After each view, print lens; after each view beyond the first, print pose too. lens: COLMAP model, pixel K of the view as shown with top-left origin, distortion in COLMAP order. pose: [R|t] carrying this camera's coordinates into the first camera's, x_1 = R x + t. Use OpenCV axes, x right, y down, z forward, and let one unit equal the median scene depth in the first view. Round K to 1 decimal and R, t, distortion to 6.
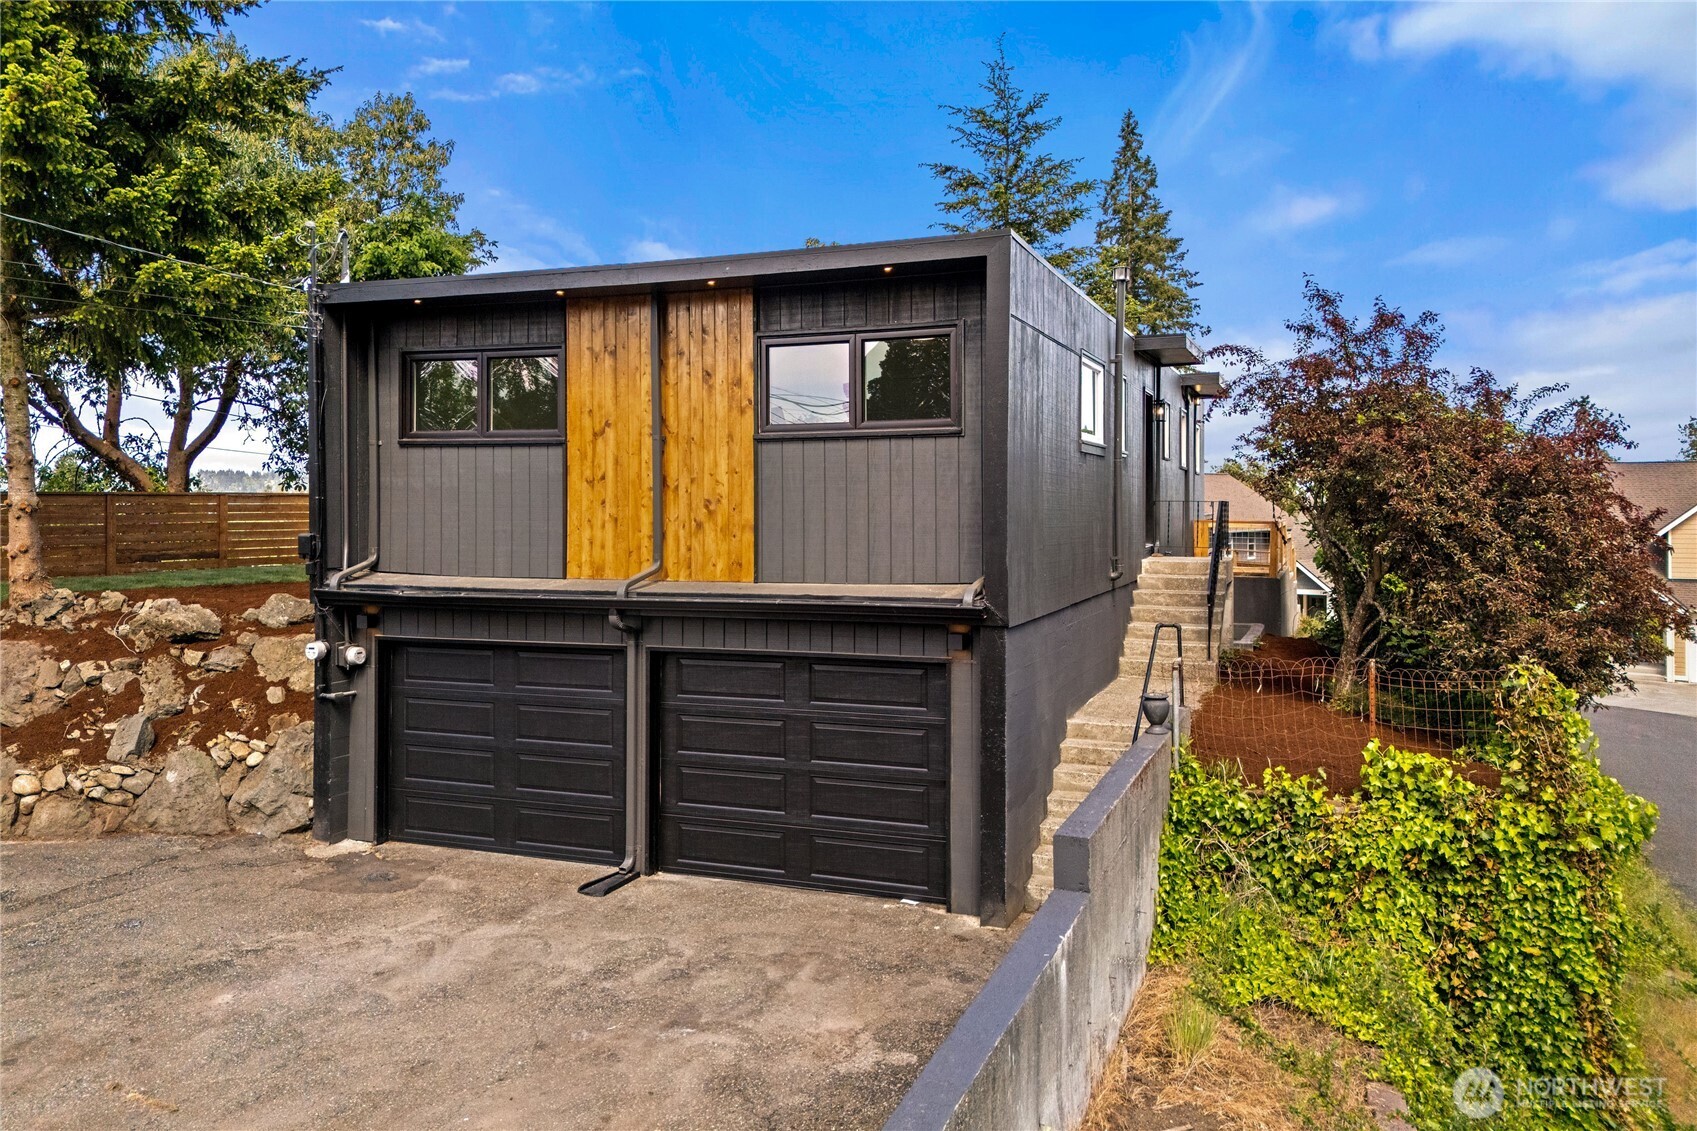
lens RADIAL K [[1261.3, 0, 840.2], [0, 1261.3, 527.3], [0, 0, 1]] dist [0.036785, -0.008250]
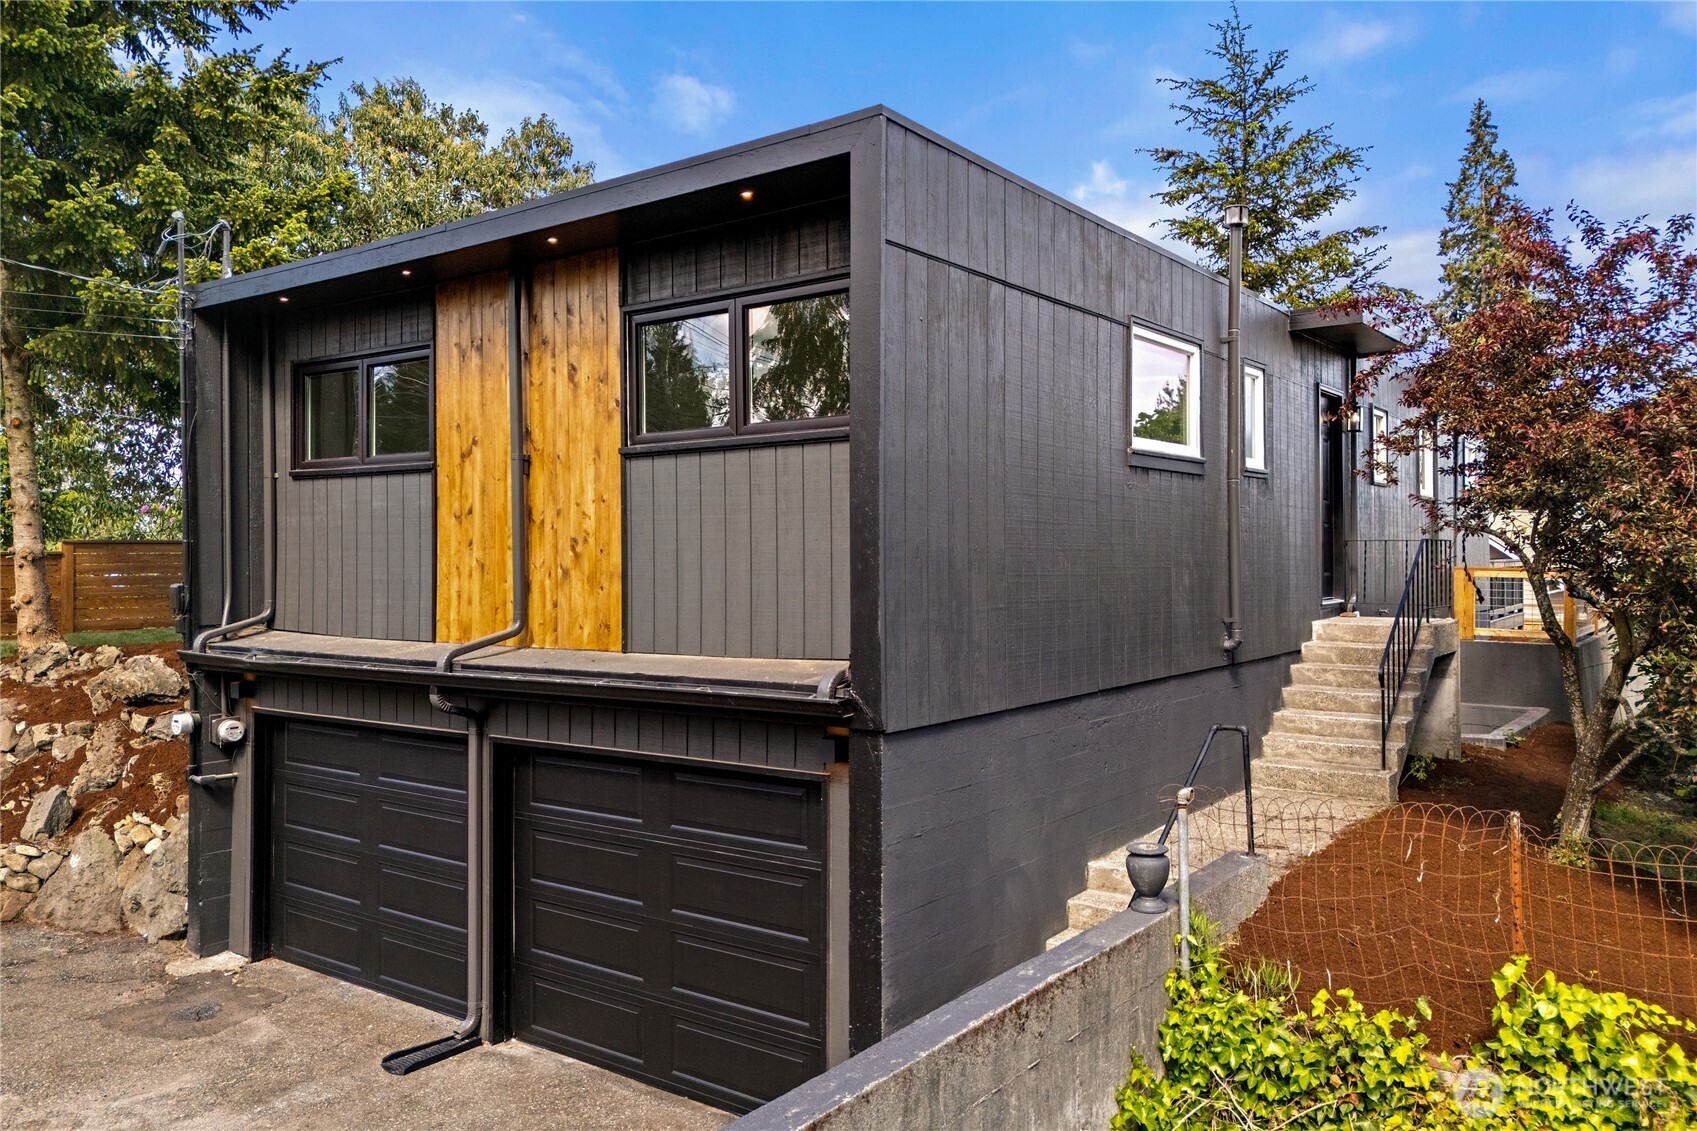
lens RADIAL K [[1254.8, 0, 848.5], [0, 1254.8, 565.5], [0, 0, 1]] dist [0.024660, -0.000212]
pose [[0.965300, -0.002374, -0.261132, 0.227948], [-0.000195, 0.999952, -0.009811, 0.001009], [0.261142, 0.009522, 0.965253, 0.312972]]
